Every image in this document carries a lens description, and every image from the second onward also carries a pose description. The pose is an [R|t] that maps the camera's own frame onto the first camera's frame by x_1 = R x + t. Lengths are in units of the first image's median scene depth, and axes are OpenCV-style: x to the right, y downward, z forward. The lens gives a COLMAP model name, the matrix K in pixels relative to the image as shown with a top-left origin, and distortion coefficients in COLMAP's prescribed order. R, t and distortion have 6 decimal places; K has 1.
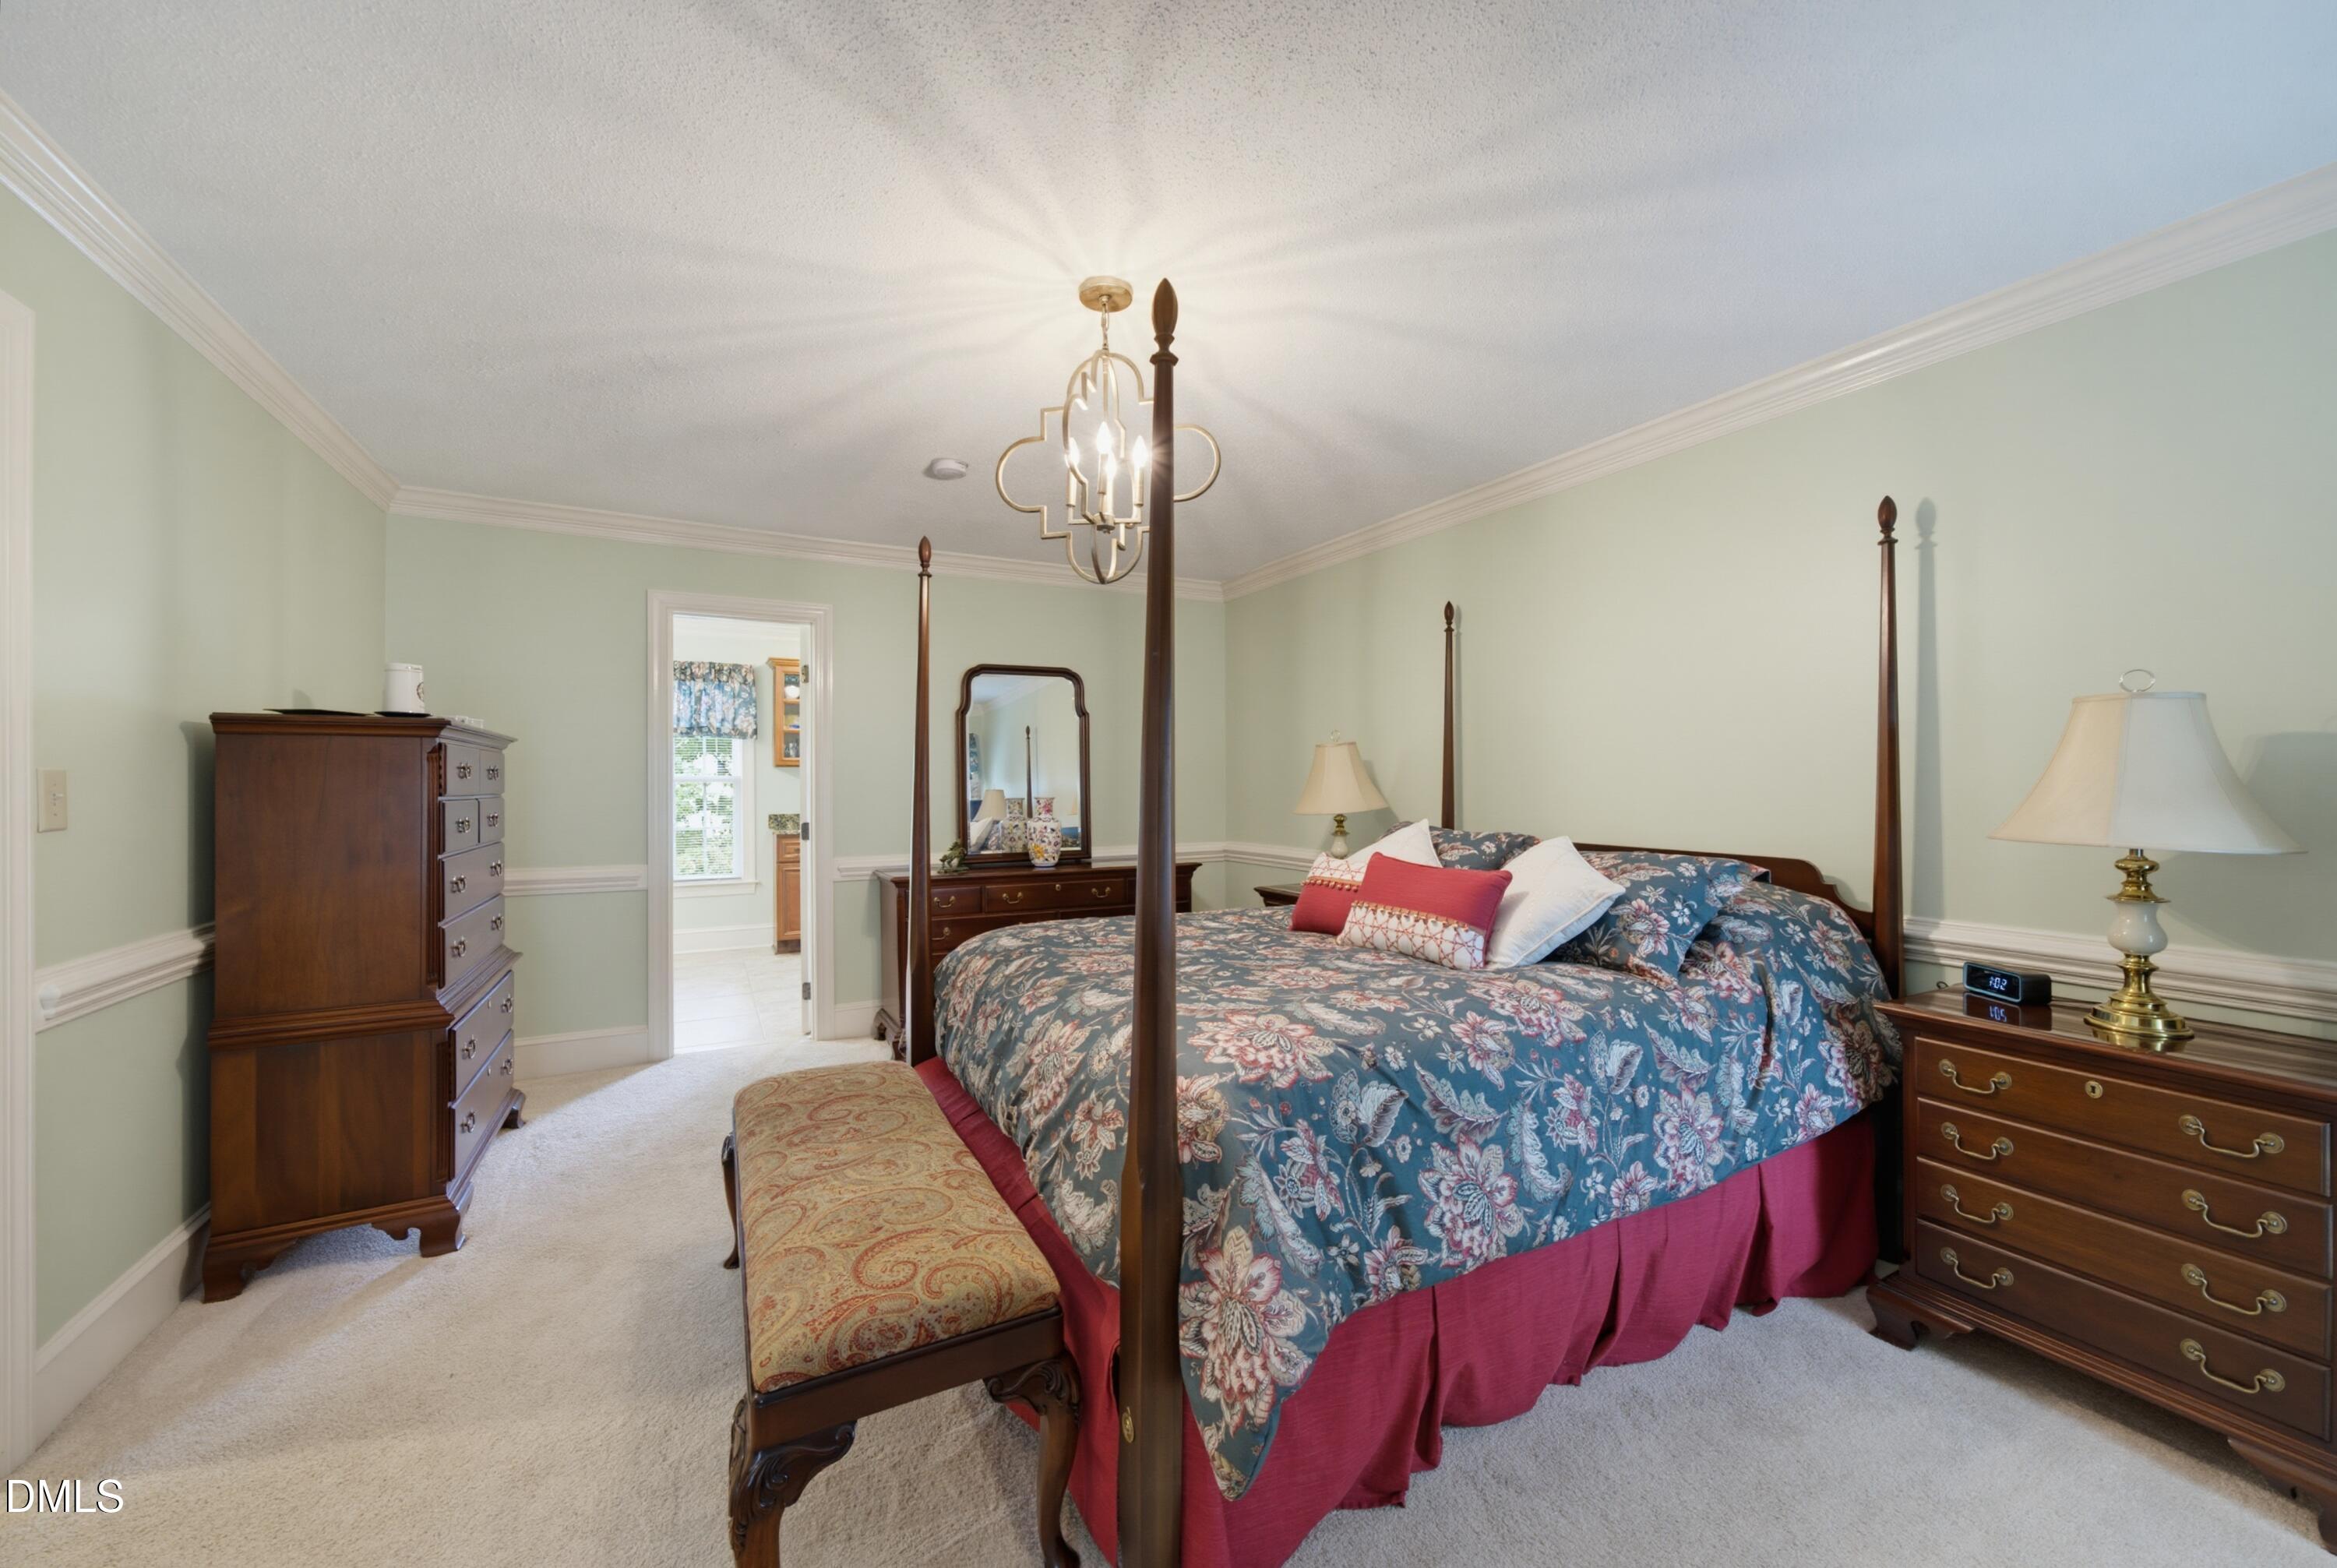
lens RADIAL K [[867.7, 0, 1158.8], [0, 867.7, 780.9], [0, 0, 1]] dist [-0.001924, 0.000063]
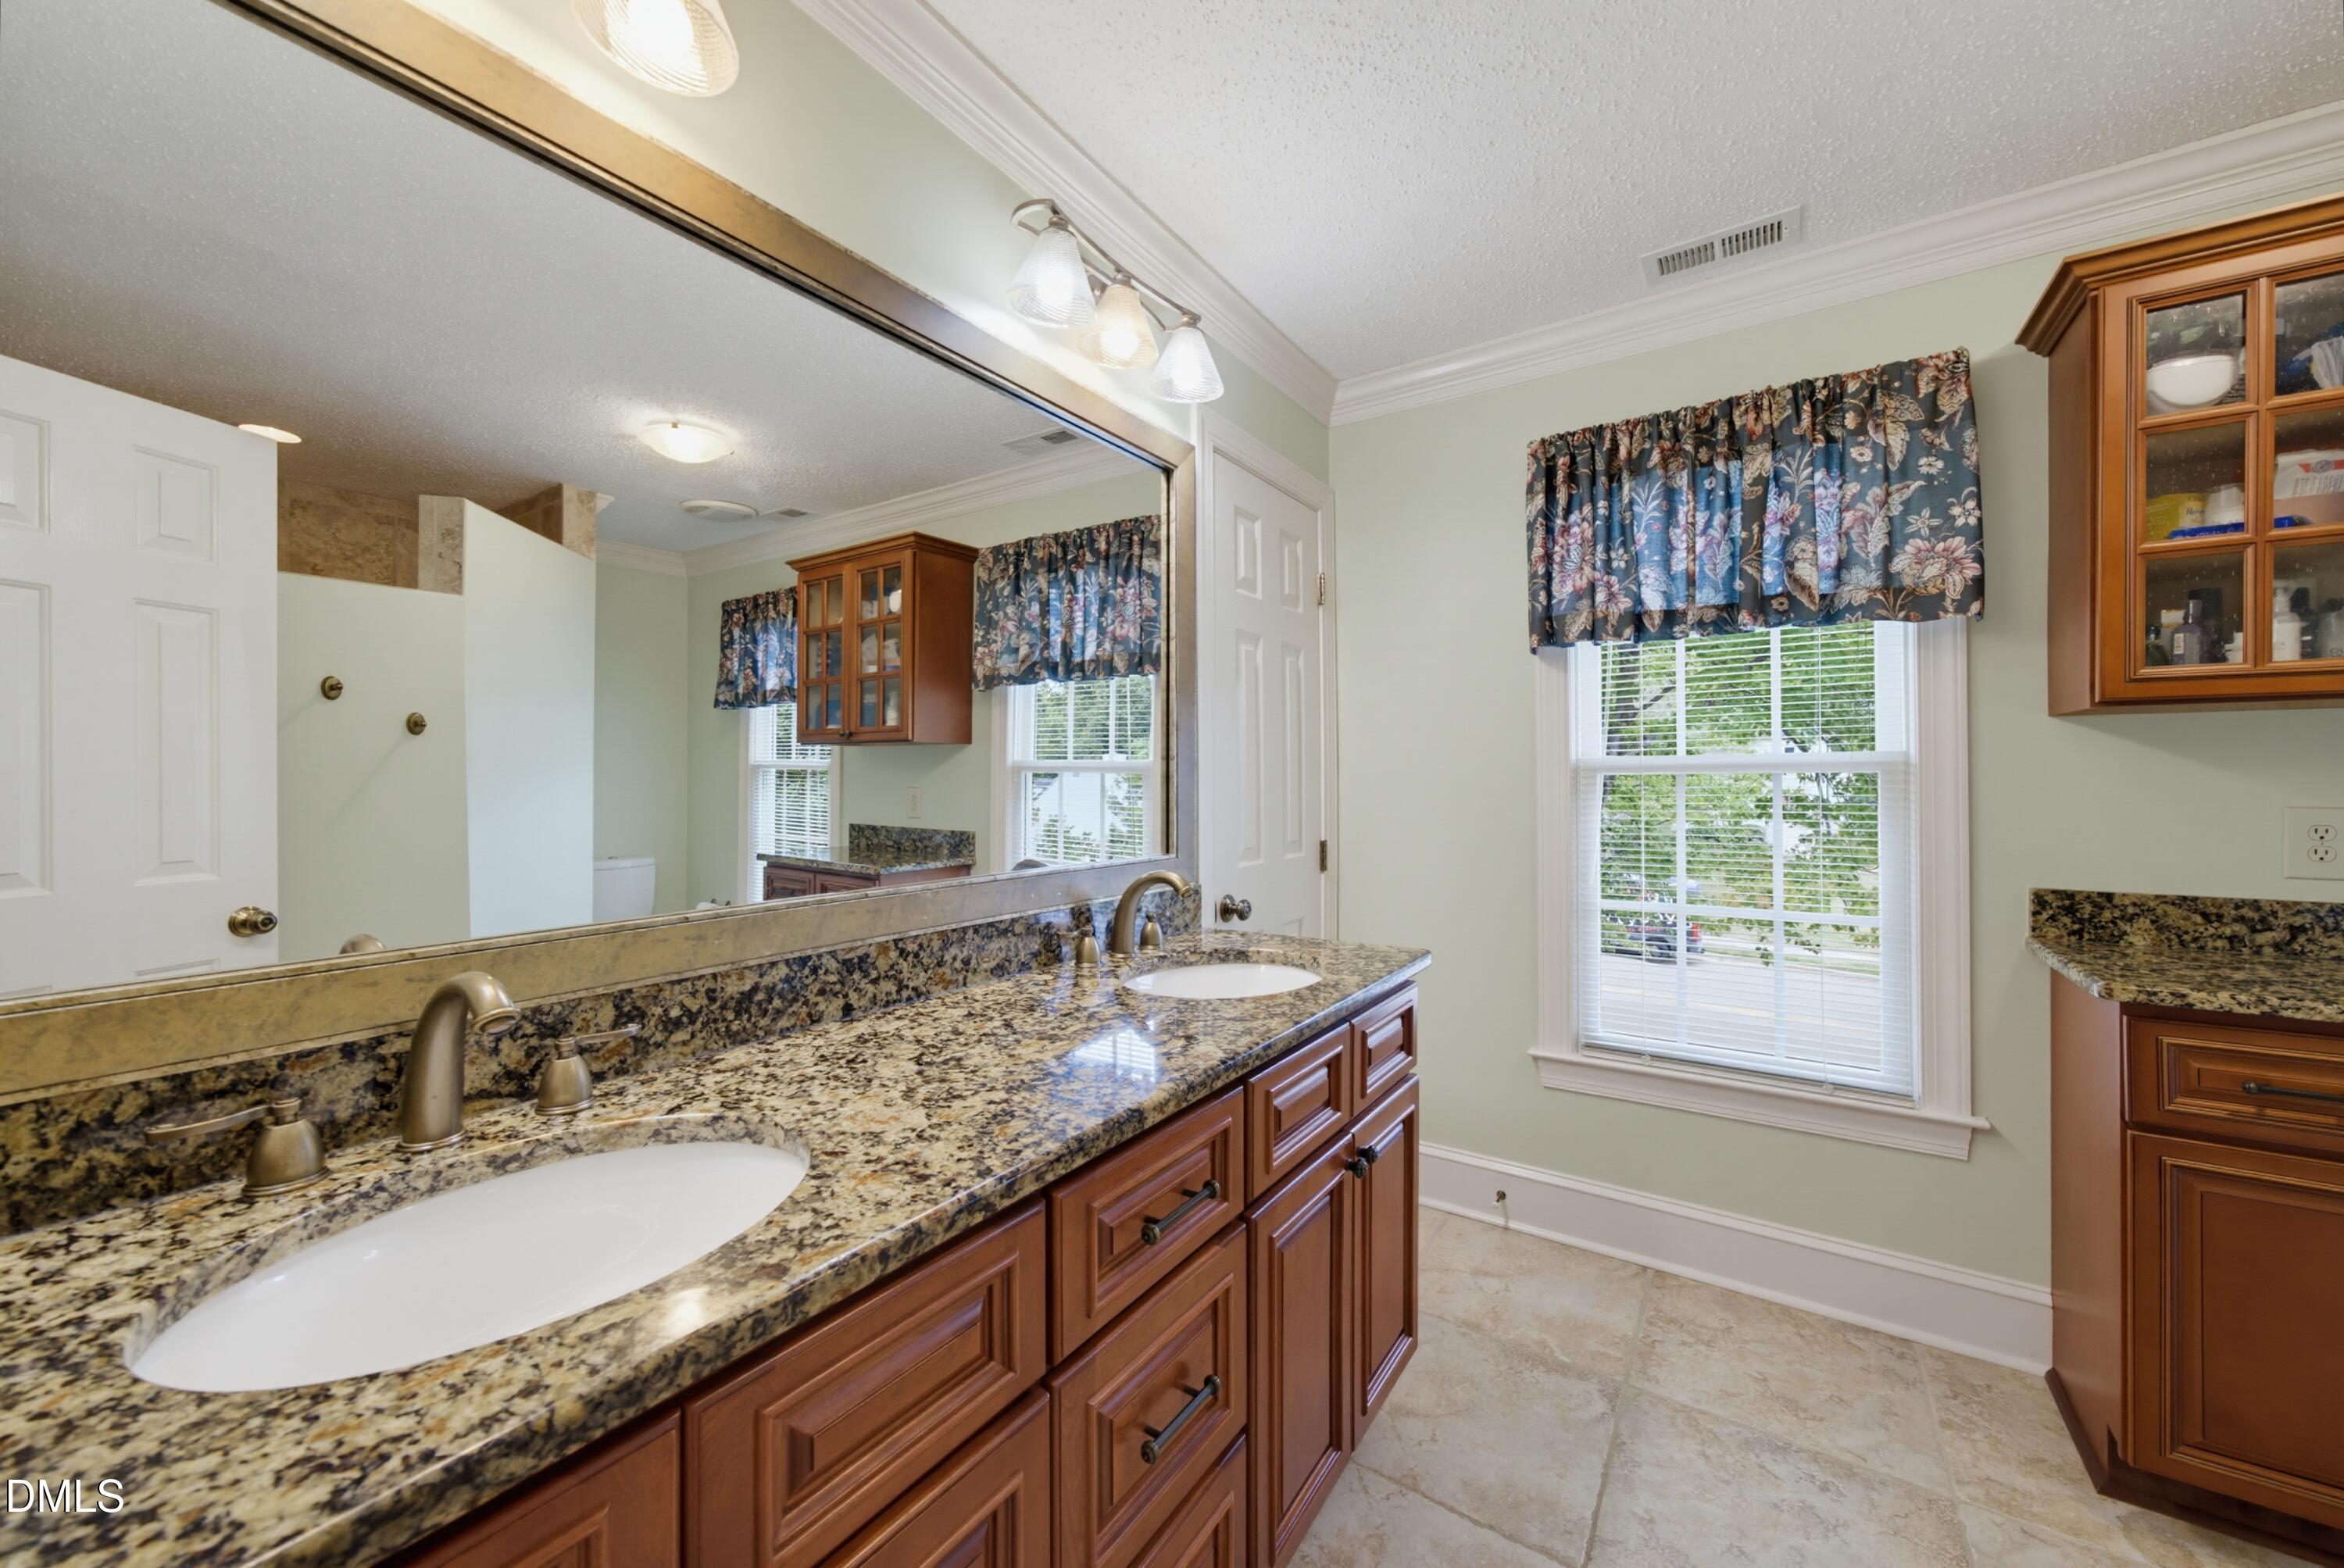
lens RADIAL K [[870.3, 0, 1160.0], [0, 870.3, 784.3], [0, 0, 1]] dist [-0.001924, 0.000063]
pose [[0.454869, -0.002093, -0.890556, -0.342480], [0.000423, 0.999998, -0.002134, 0.006088], [0.890558, 0.000594, 0.454869, 0.653050]]
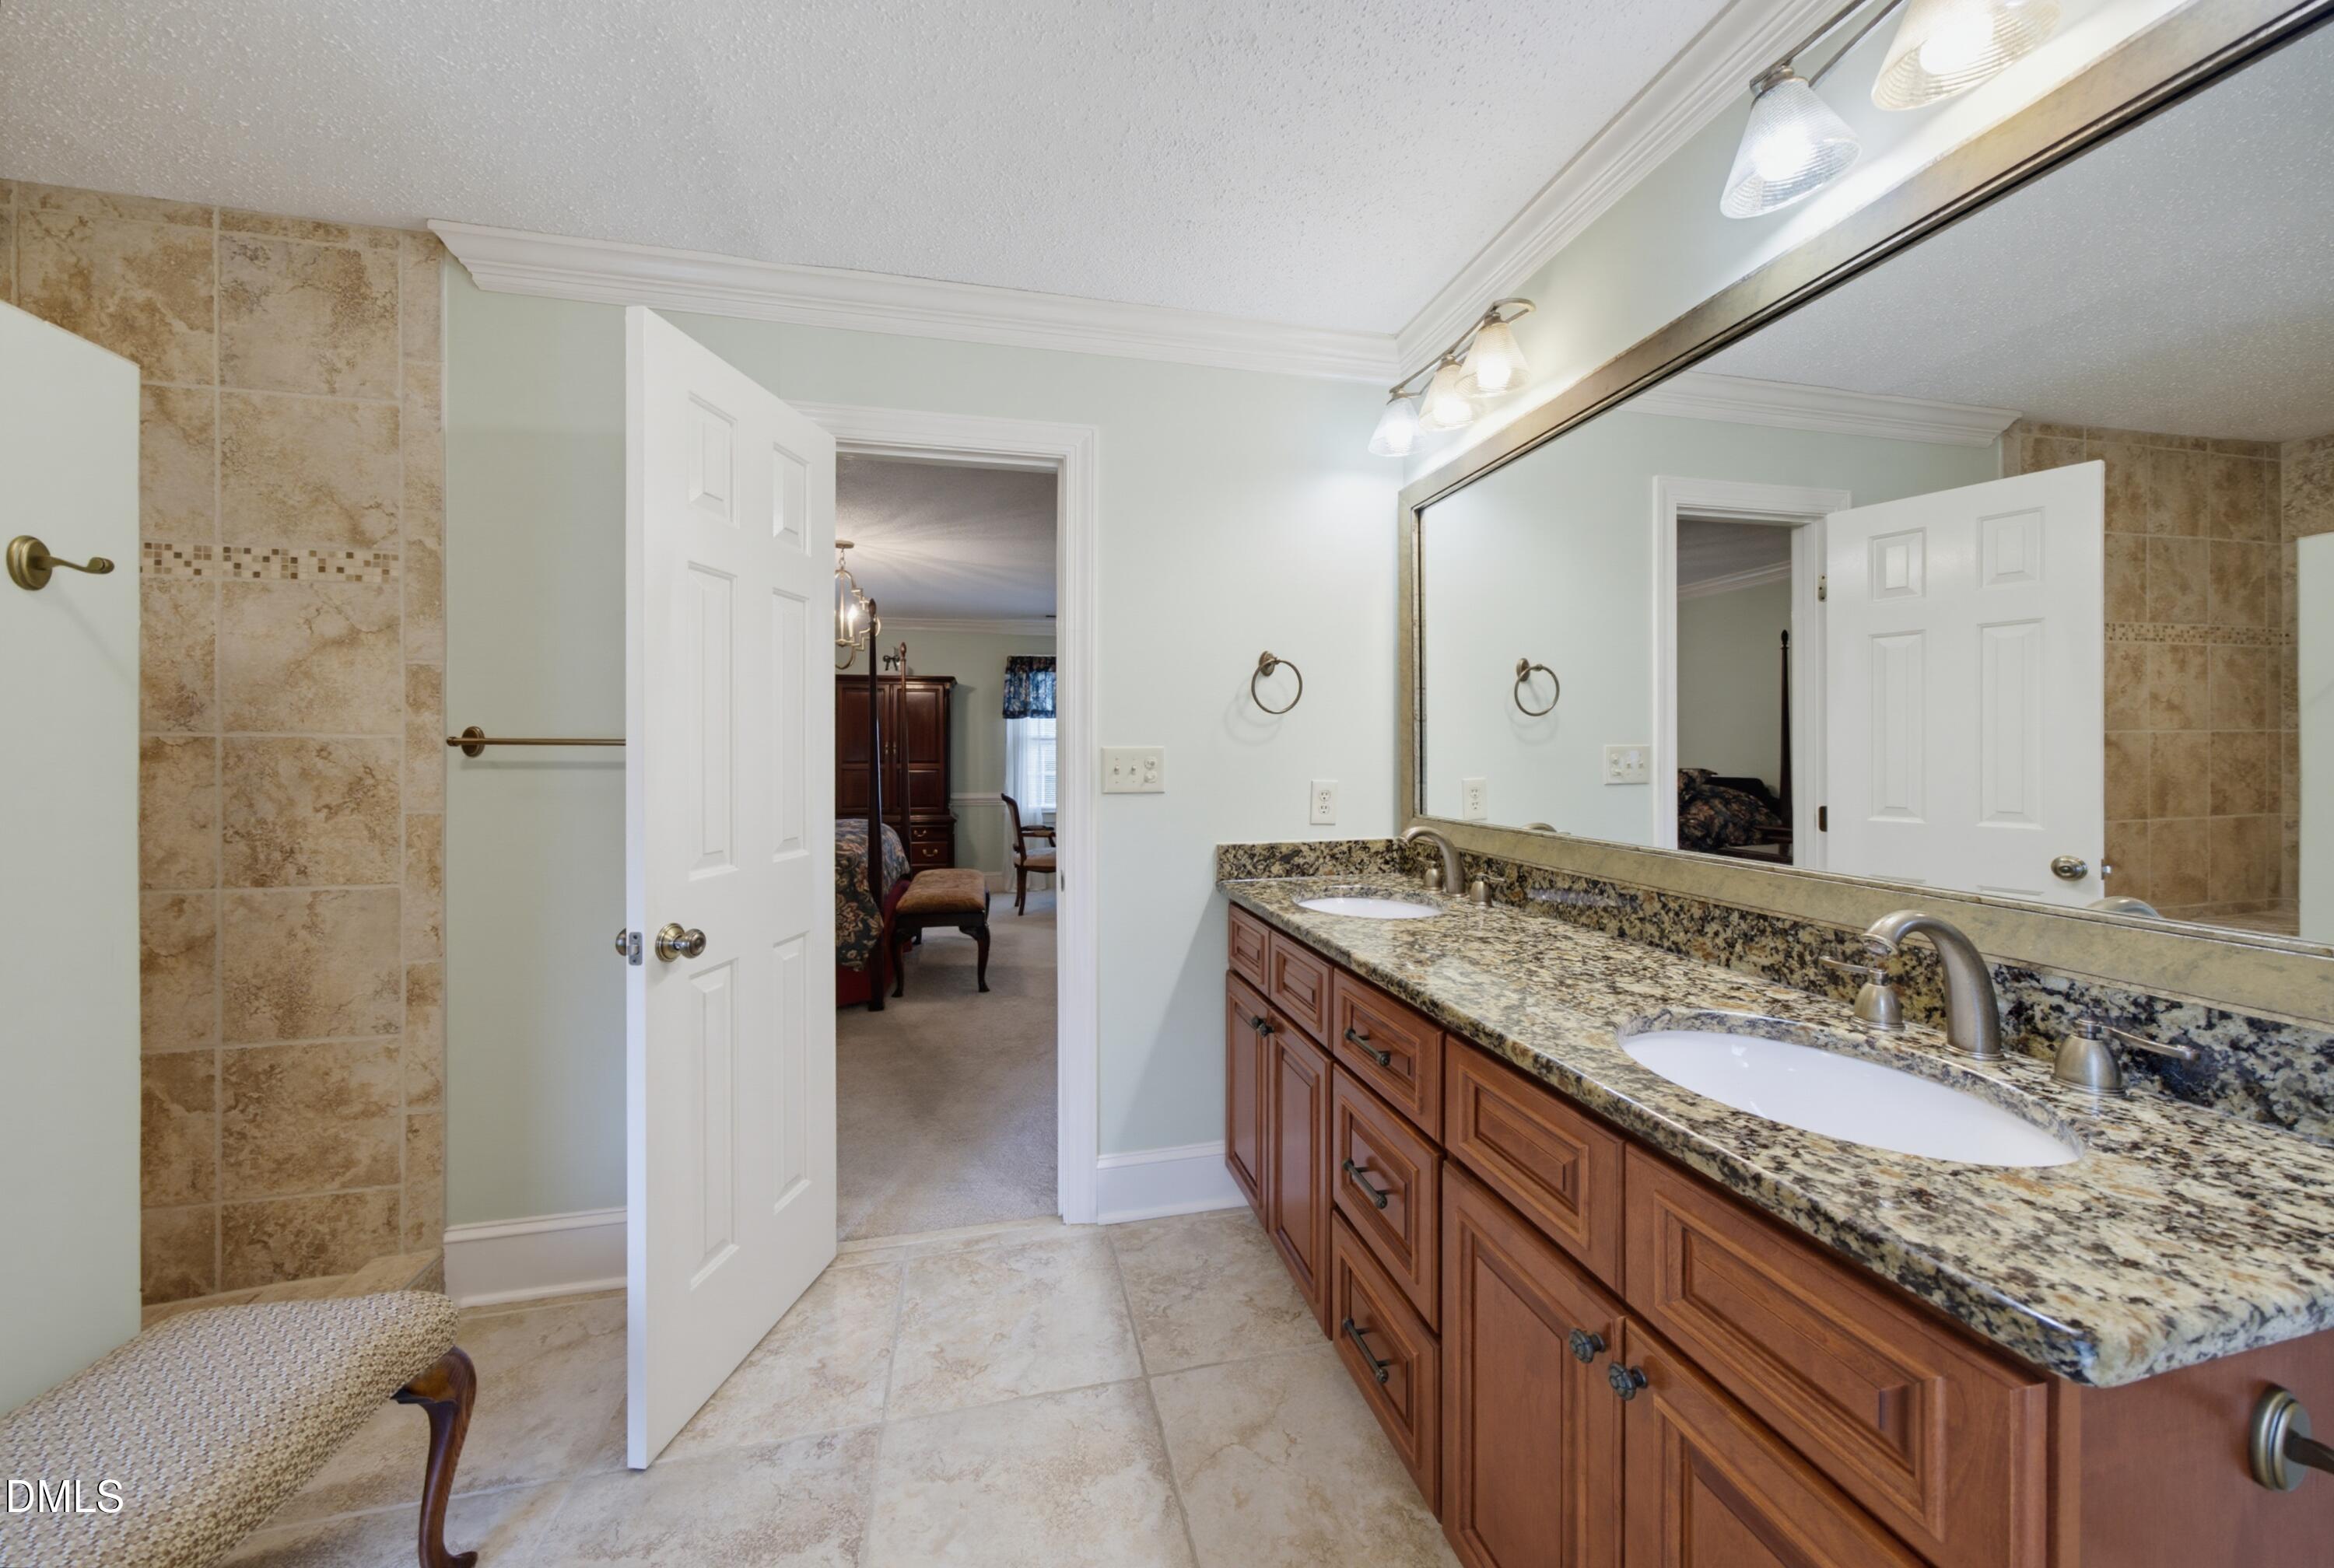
lens RADIAL K [[801.8, 0, 1168.6], [0, 801.8, 751.3], [0, 0, 1]] dist [-0.014084, 0.004519]
pose [[-0.965023, 0.003746, 0.262139, -0.675179], [0.003463, 0.999993, -0.001540, -0.002381], [-0.262143, -0.000579, -0.965029, 1.350150]]
